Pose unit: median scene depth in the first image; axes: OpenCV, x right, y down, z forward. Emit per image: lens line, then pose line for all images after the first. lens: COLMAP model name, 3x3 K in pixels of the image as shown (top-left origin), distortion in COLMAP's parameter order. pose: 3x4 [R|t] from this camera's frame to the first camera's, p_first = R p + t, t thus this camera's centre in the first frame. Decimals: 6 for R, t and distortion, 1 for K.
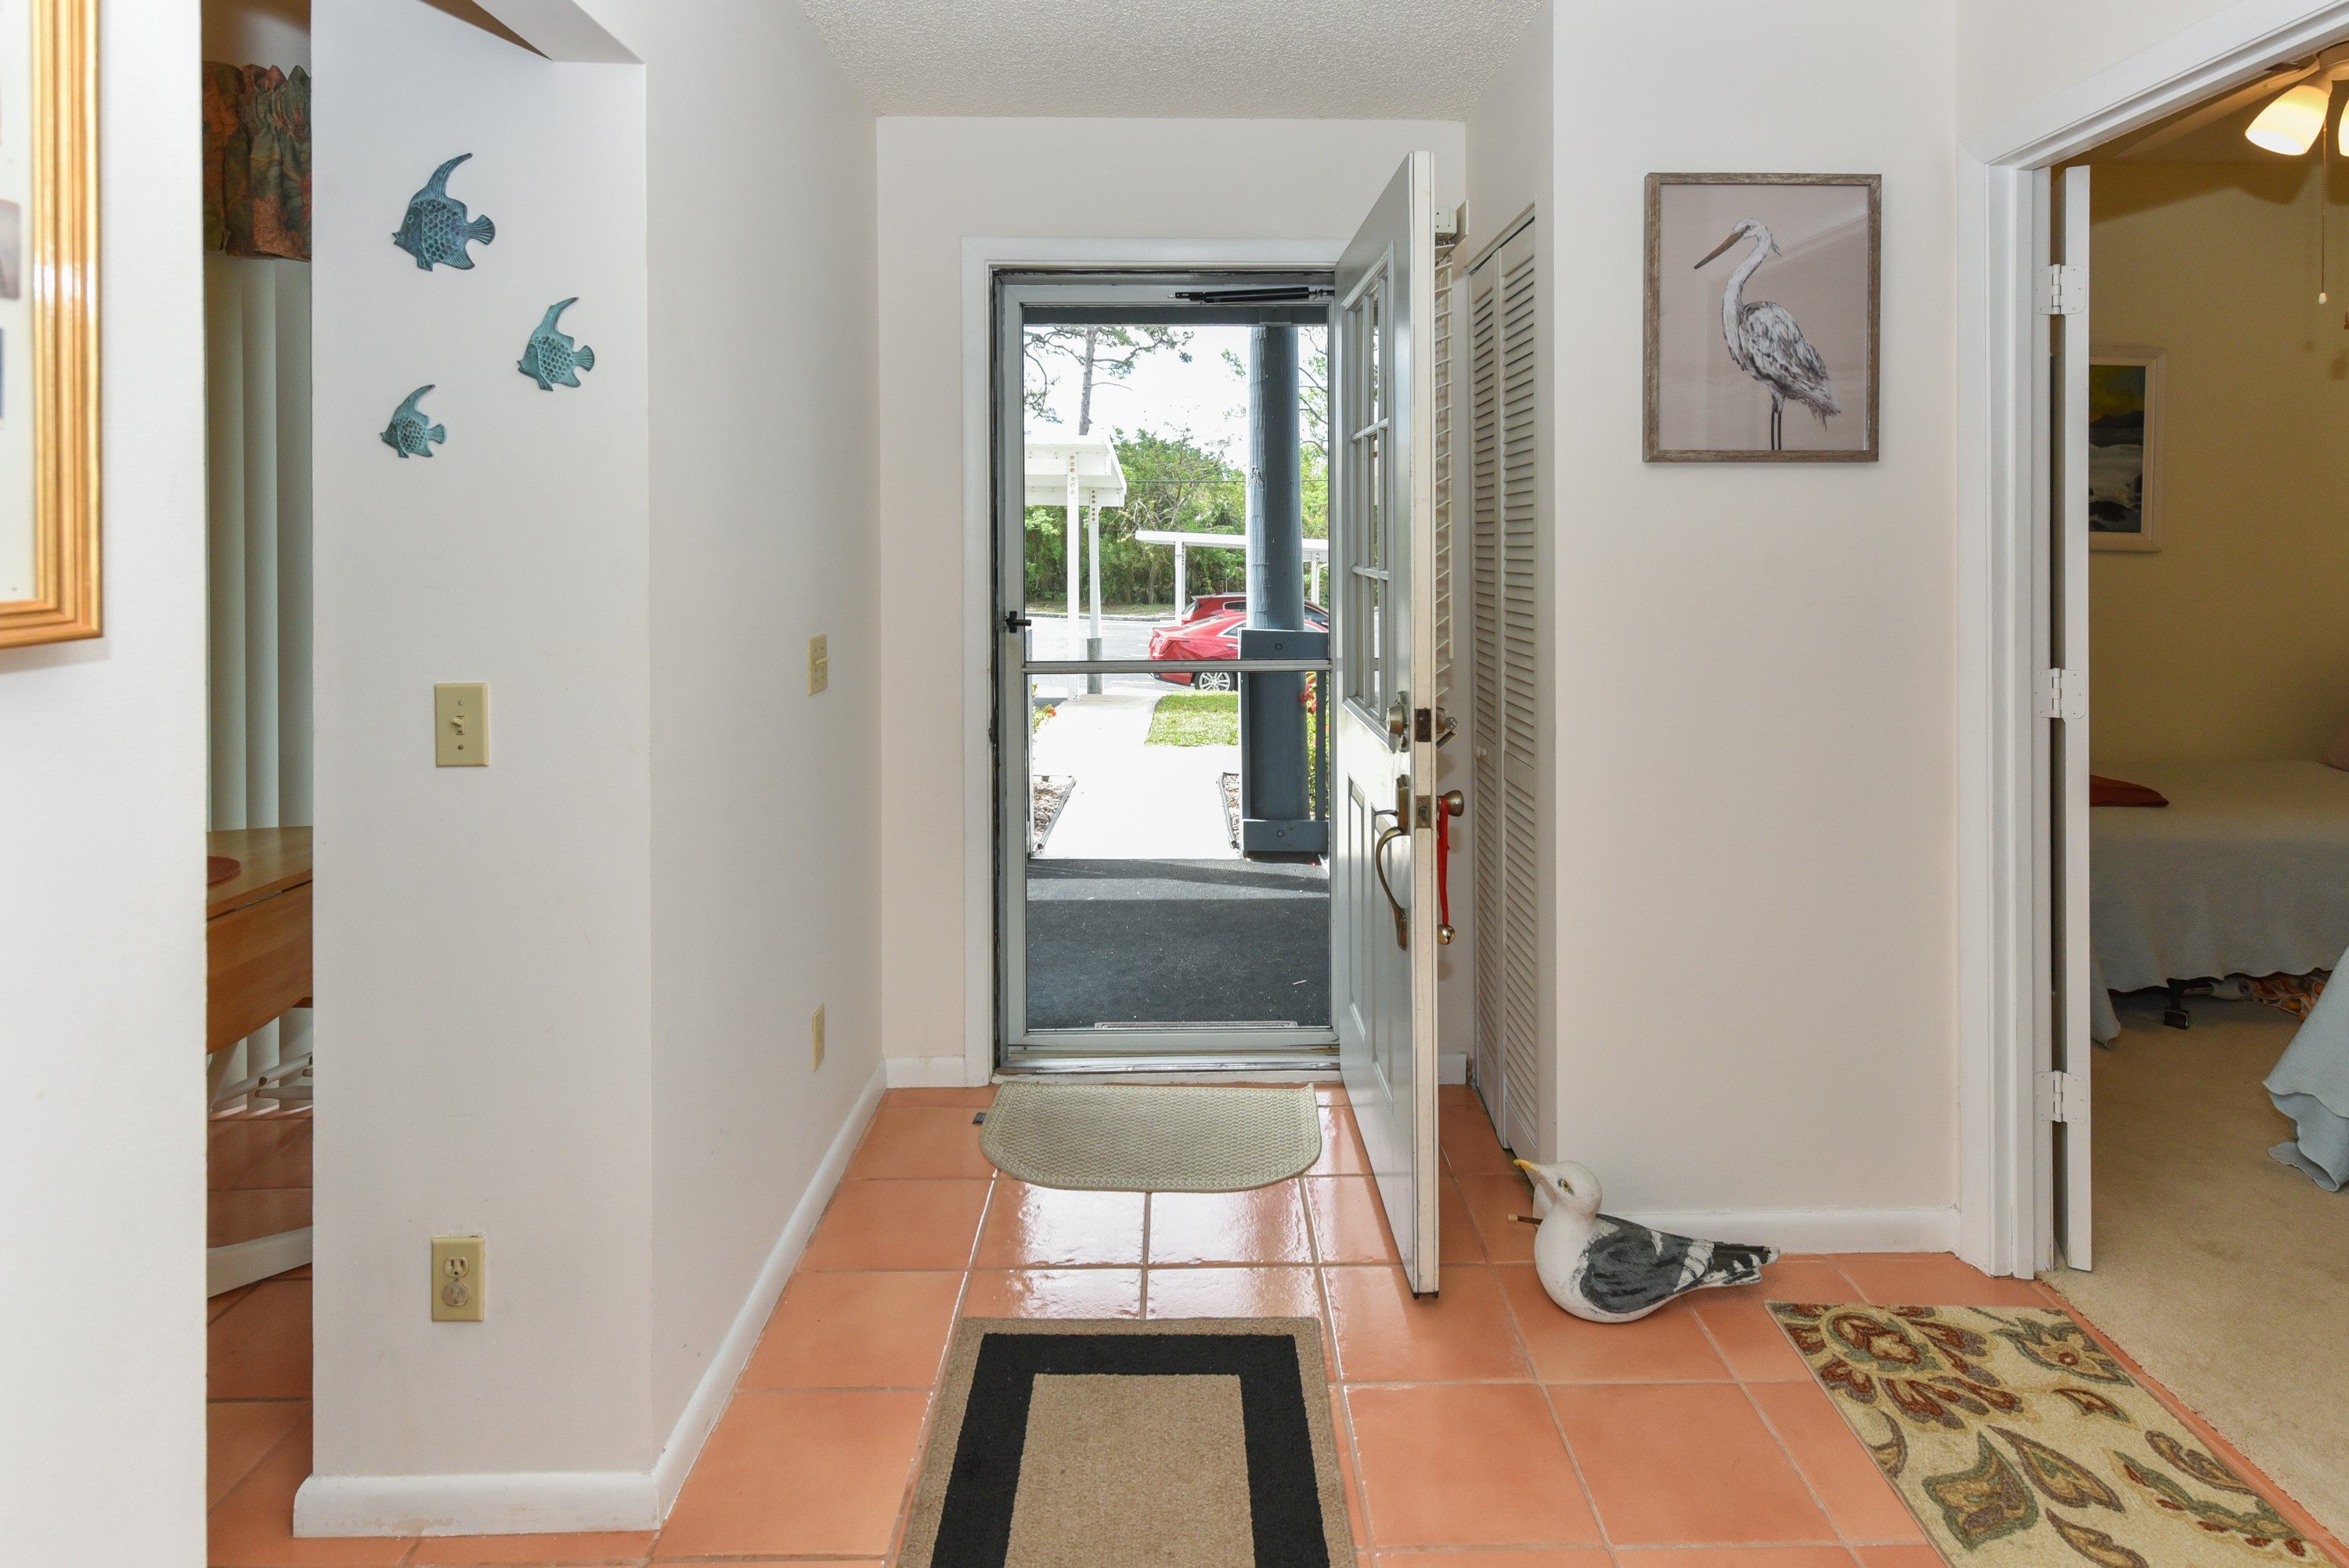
lens RADIAL K [[1251.8, 0, 1224.3], [0, 1251.8, 537.7], [0, 0, 1]] dist [0.004709, -0.002274]
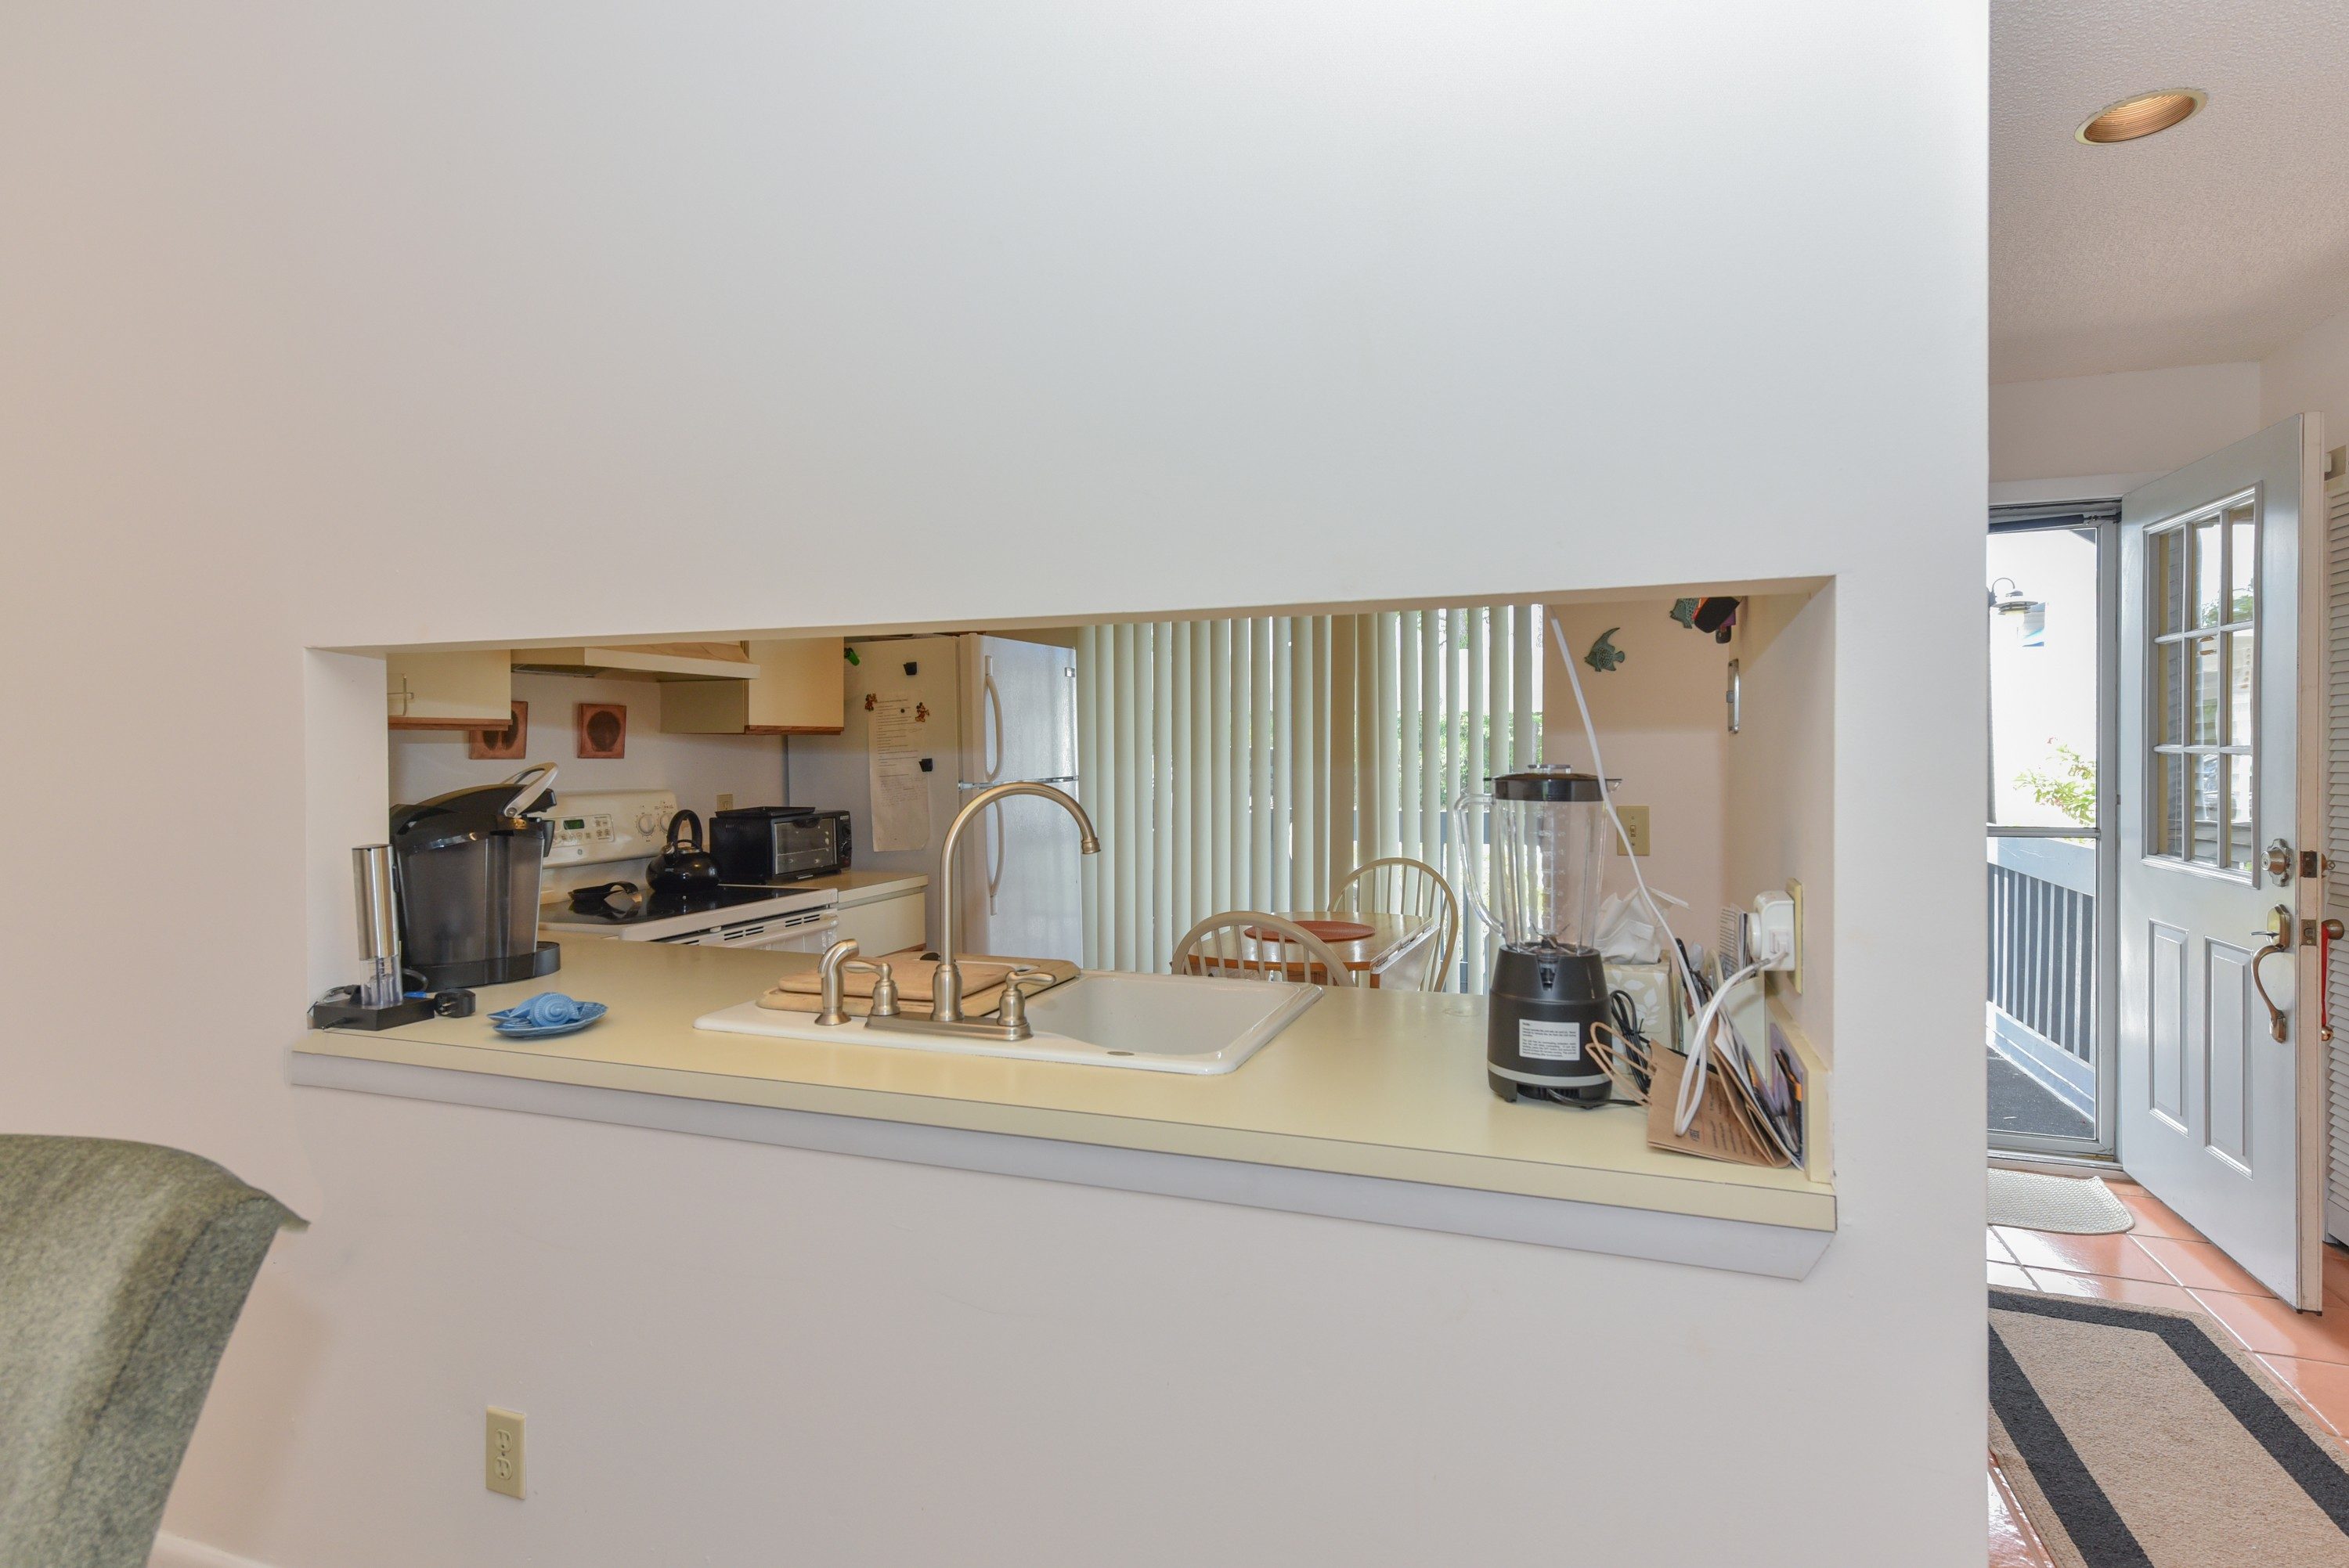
lens RADIAL K [[1191.2, 0, 1179.2], [0, 1191.2, 754.7], [0, 0, 1]] dist [0.003287, 0.000361]
pose [[0.930521, 0.001640, -0.366236, -0.452881], [0.000781, 0.999979, 0.006462, 0.028852], [0.366239, -0.006299, 0.930500, -0.534313]]
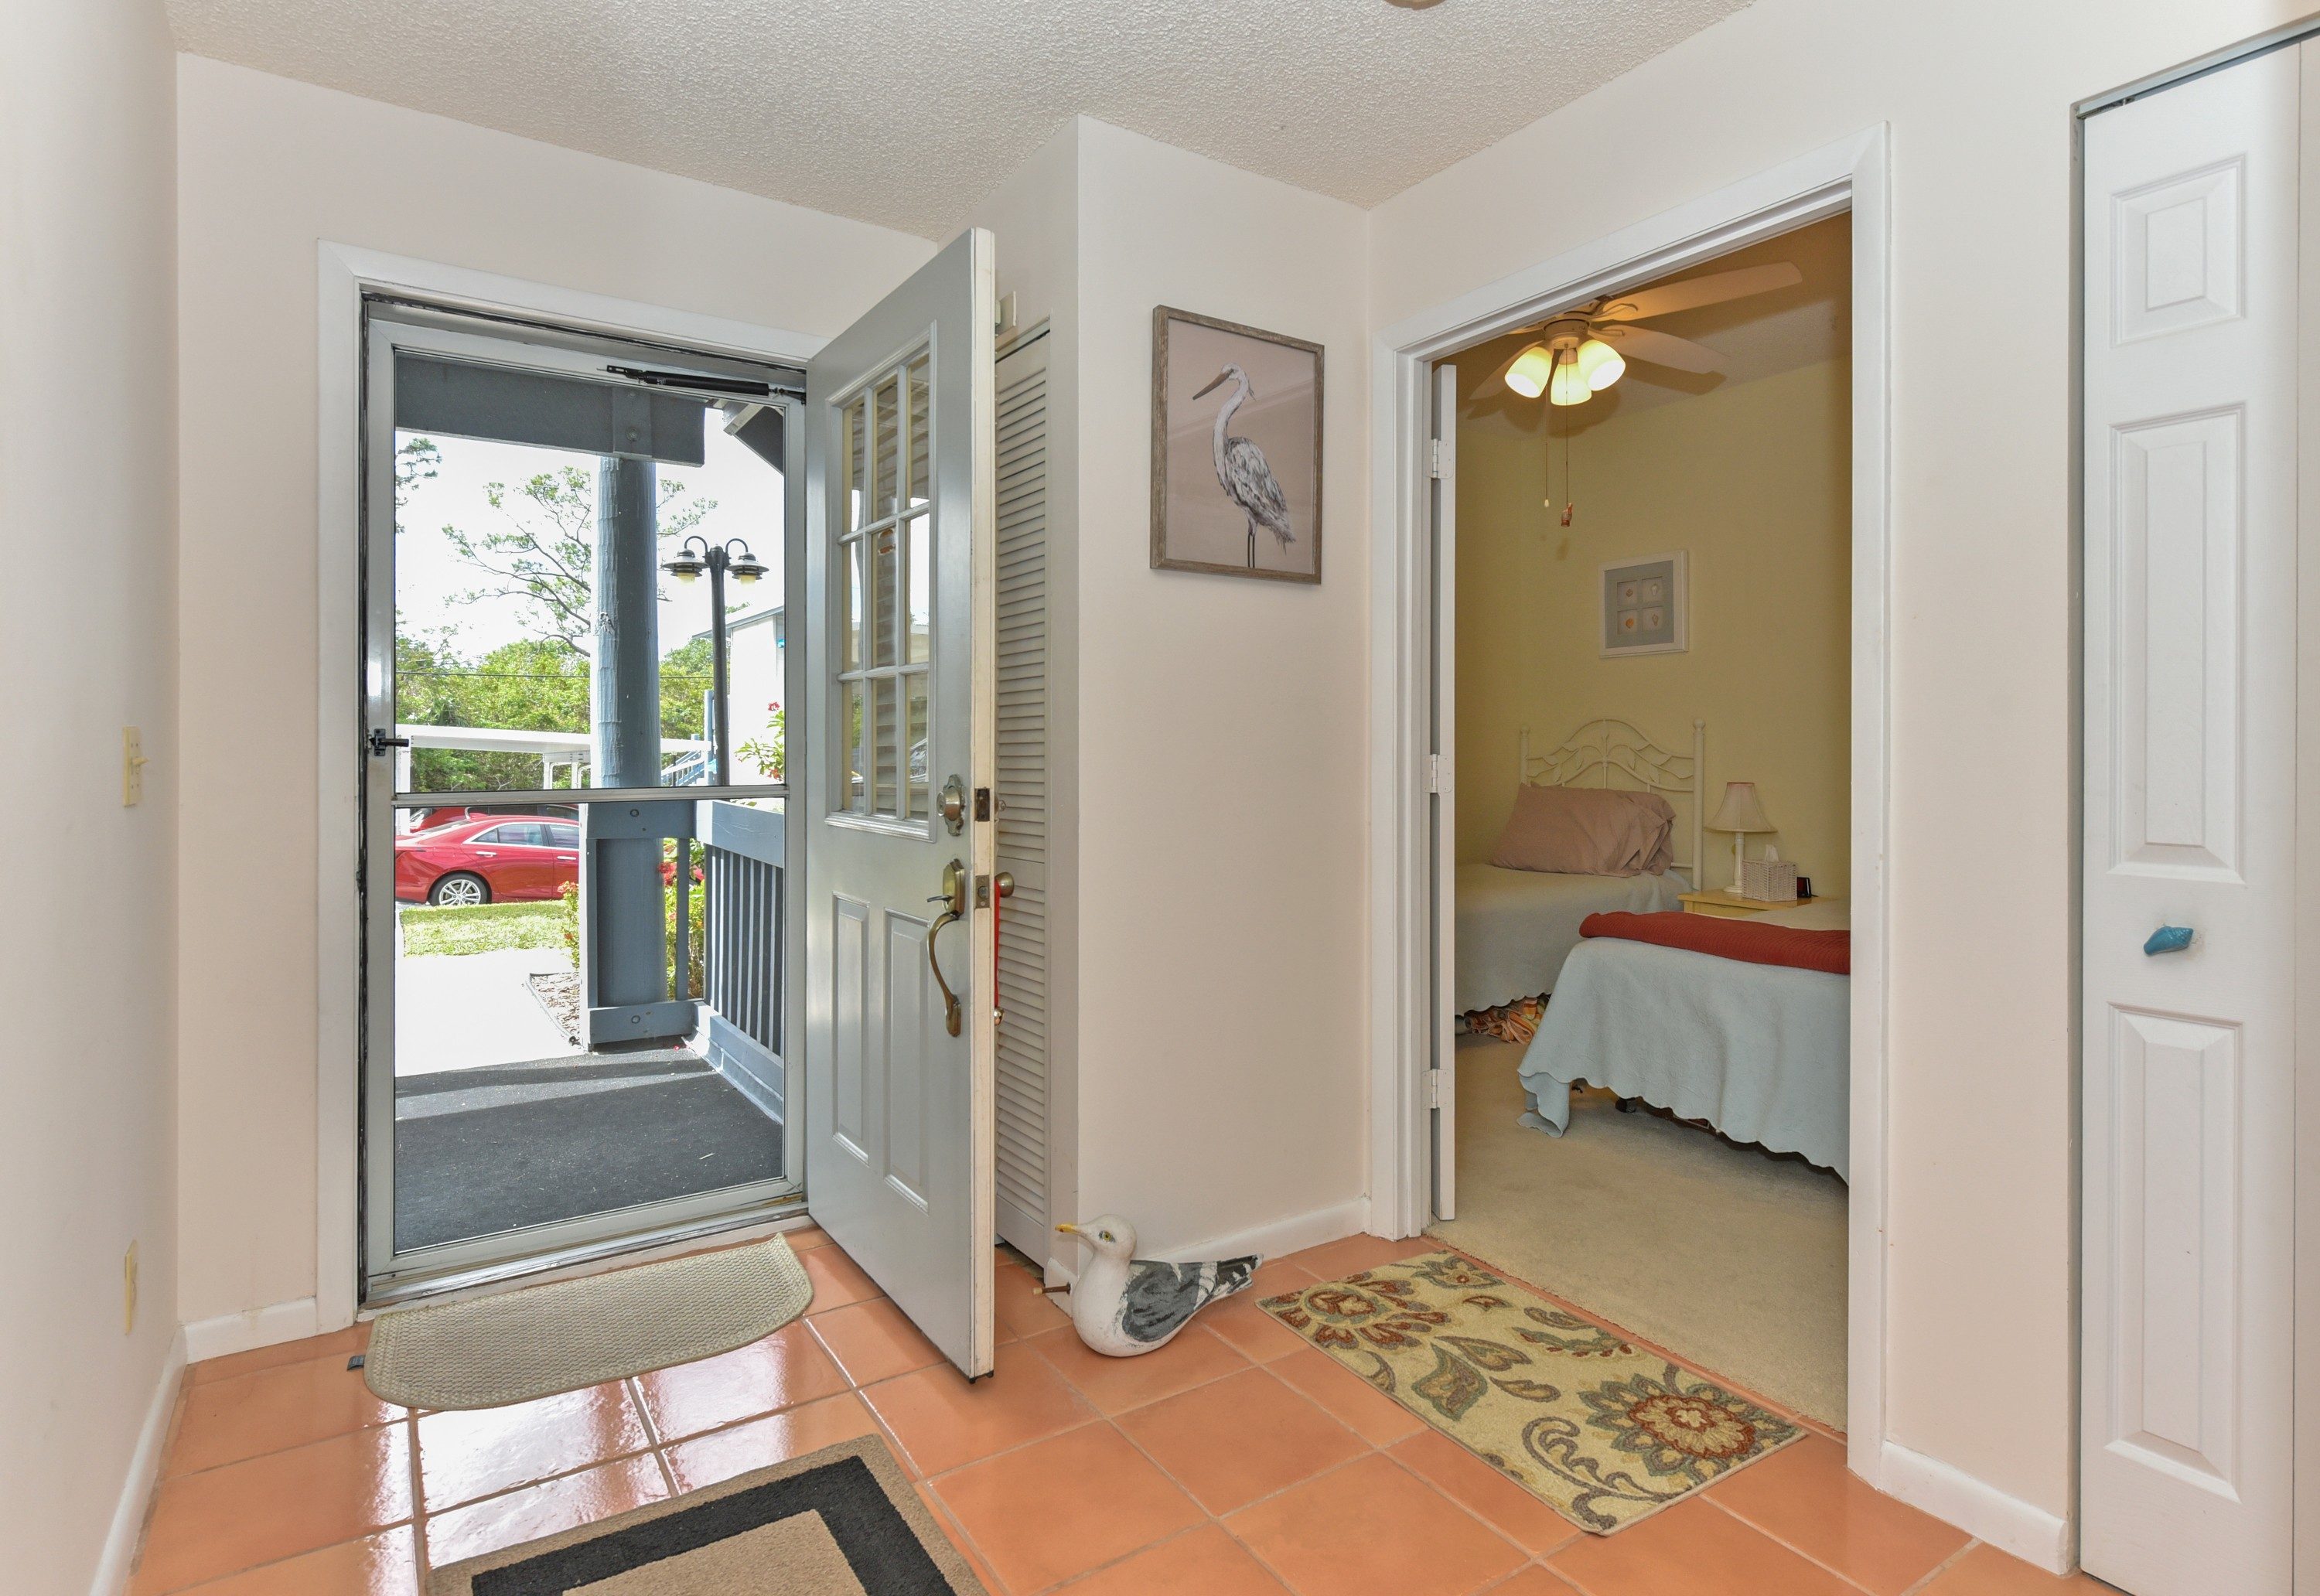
lens RADIAL K [[1211.7, 0, 1221.3], [0, 1211.7, 742.7], [0, 0, 1]] dist [0.003479, -0.000177]
pose [[0.836656, 0.002390, 0.547723, -0.206060], [0.000306, 0.999988, -0.004831, 0.102470], [-0.547728, 0.004209, 0.836646, 0.085058]]
